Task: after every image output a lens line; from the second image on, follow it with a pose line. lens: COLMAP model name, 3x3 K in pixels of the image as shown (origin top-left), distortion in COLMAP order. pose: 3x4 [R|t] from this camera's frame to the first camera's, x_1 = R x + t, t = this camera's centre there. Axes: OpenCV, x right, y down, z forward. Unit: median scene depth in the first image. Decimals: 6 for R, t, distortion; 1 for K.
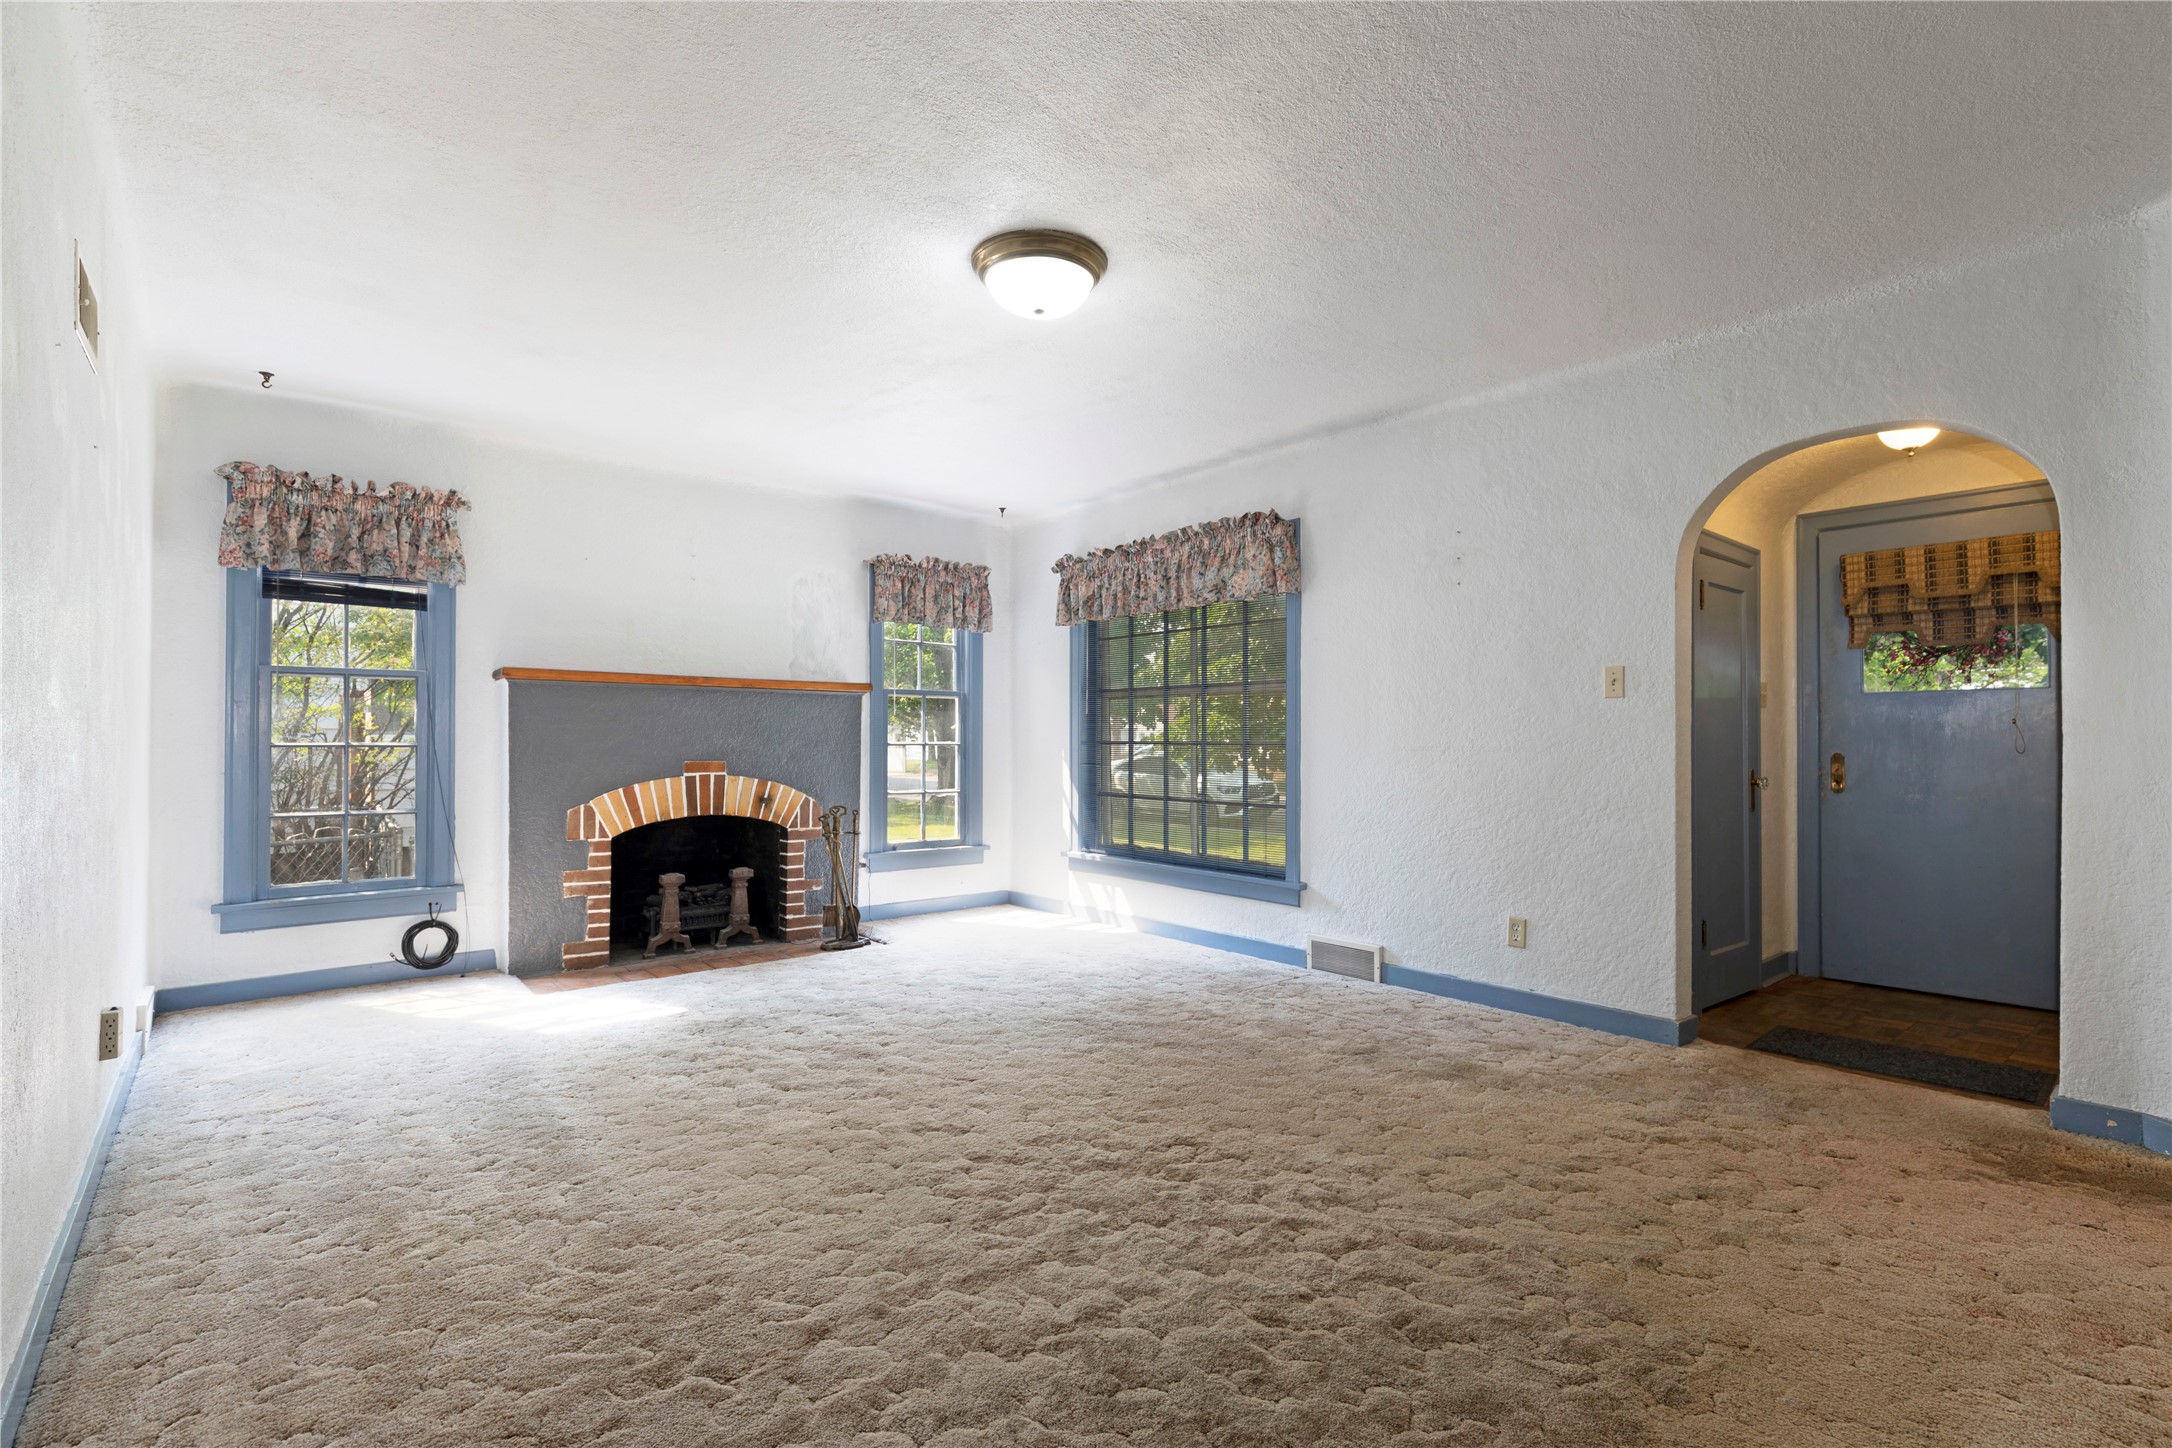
lens RADIAL K [[1016.2, 0, 1091.6], [0, 1016.2, 729.3], [0, 0, 1]] dist [-0.004567, -0.000658]
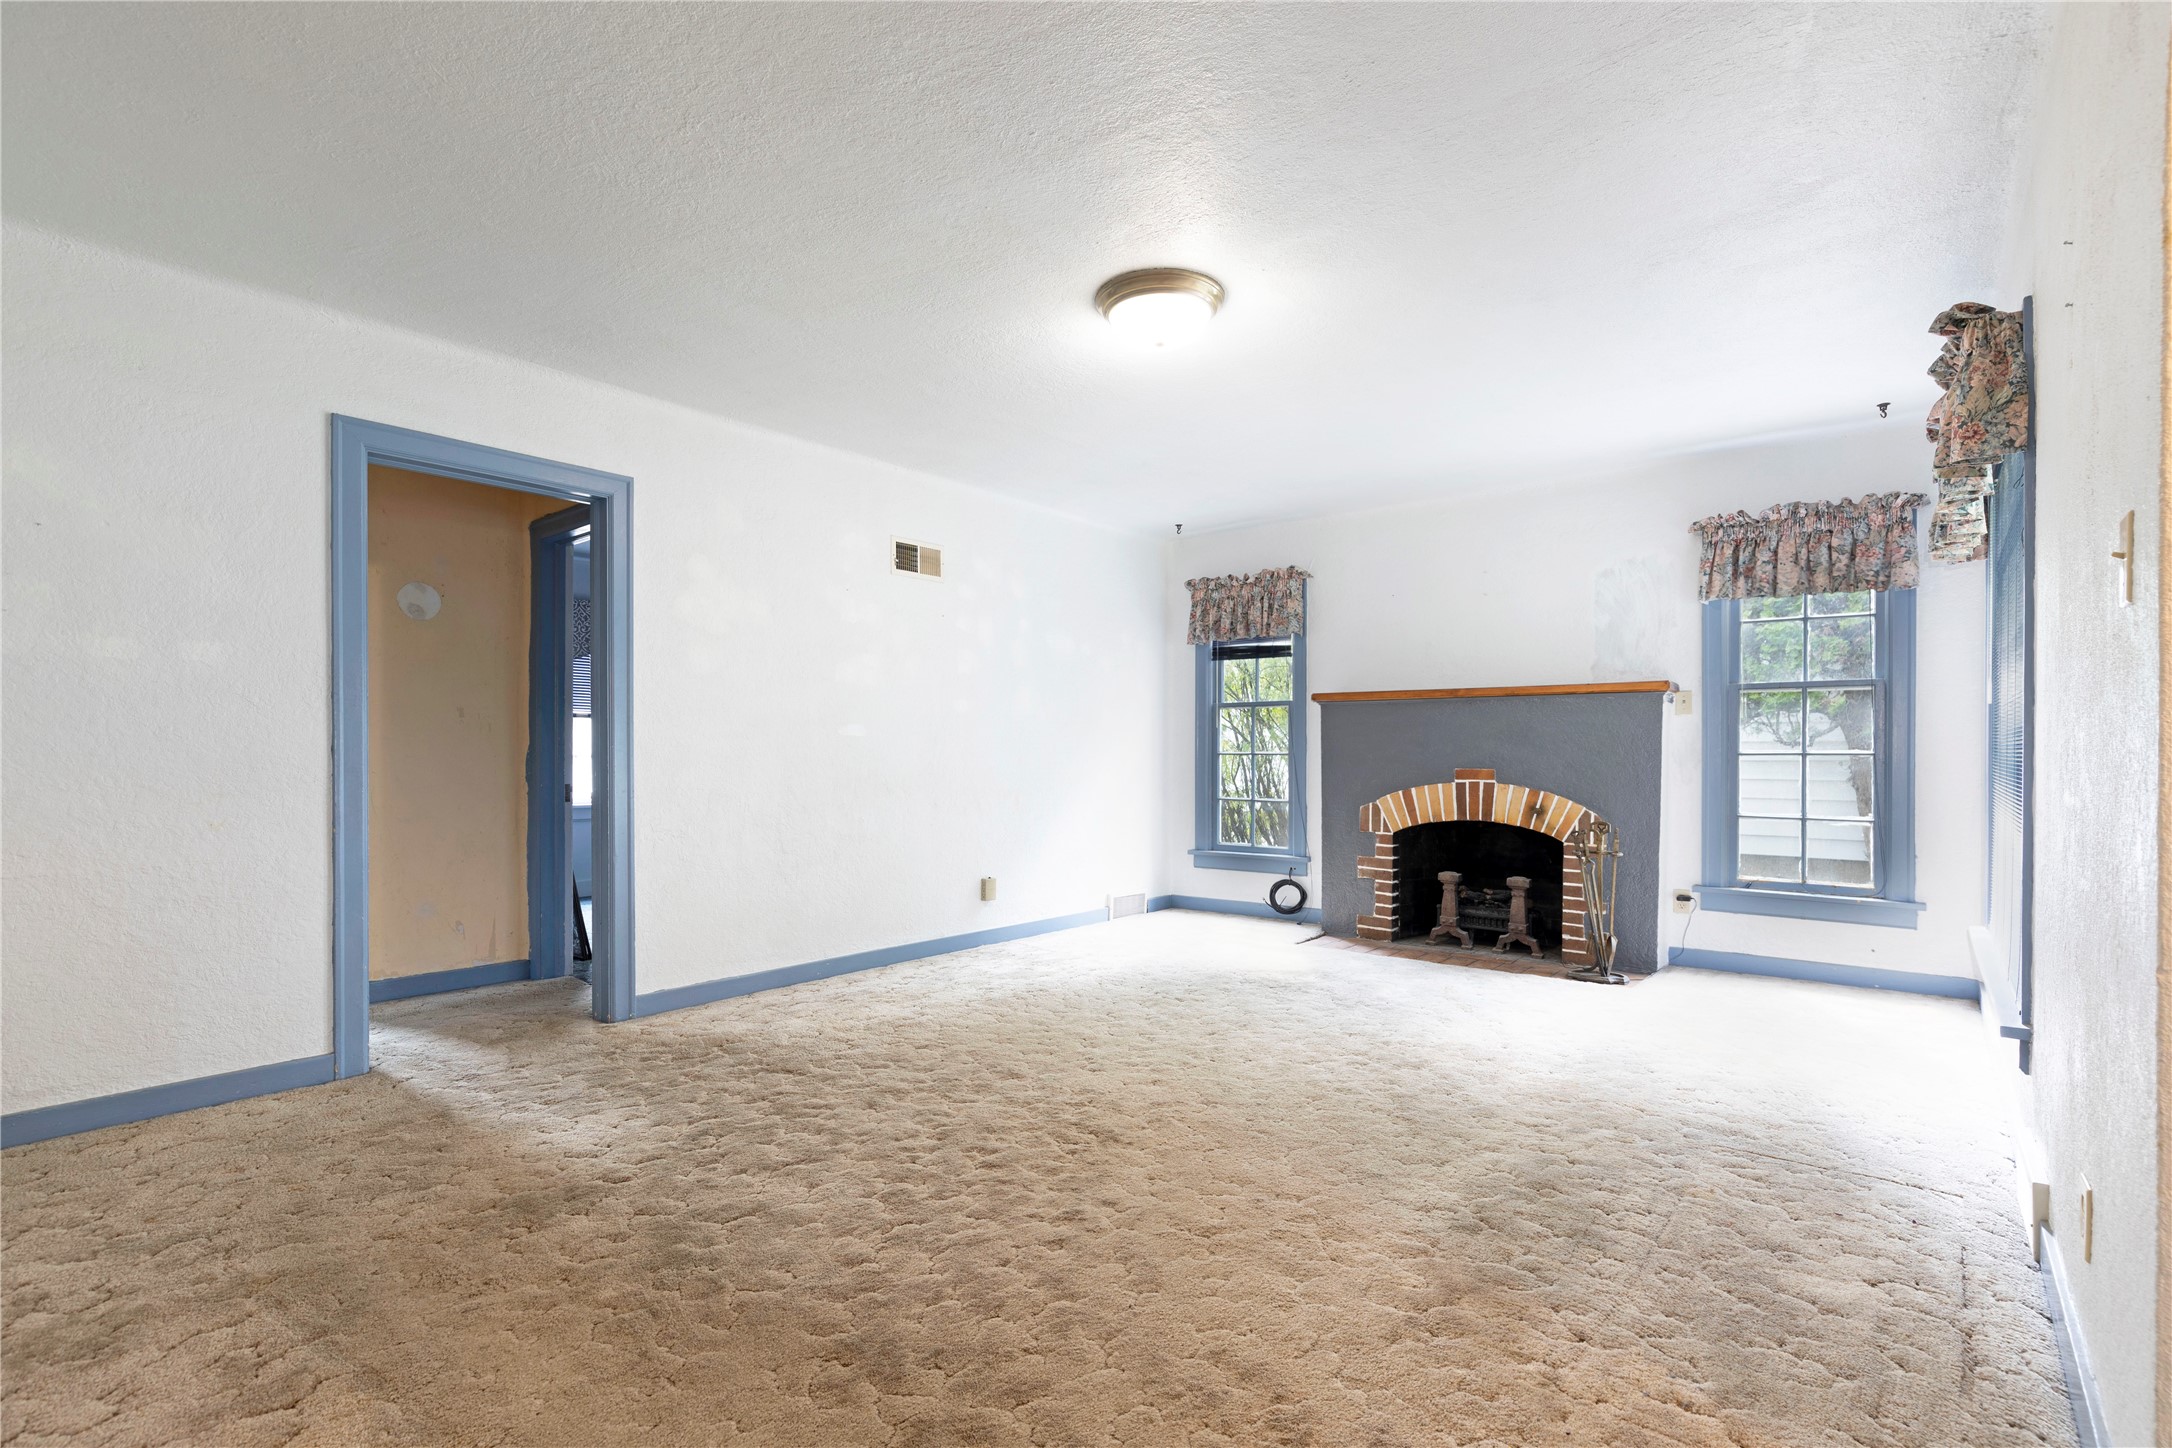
lens RADIAL K [[1016.2, 0, 1126.4], [0, 1016.2, 766.2], [0, 0, 1]] dist [-0.004567, -0.000658]
pose [[0.190553, 0.006930, -0.981652, 0.588609], [0.008553, 0.999925, 0.008719, 0.016782], [0.981640, -0.010057, 0.190480, 0.457949]]
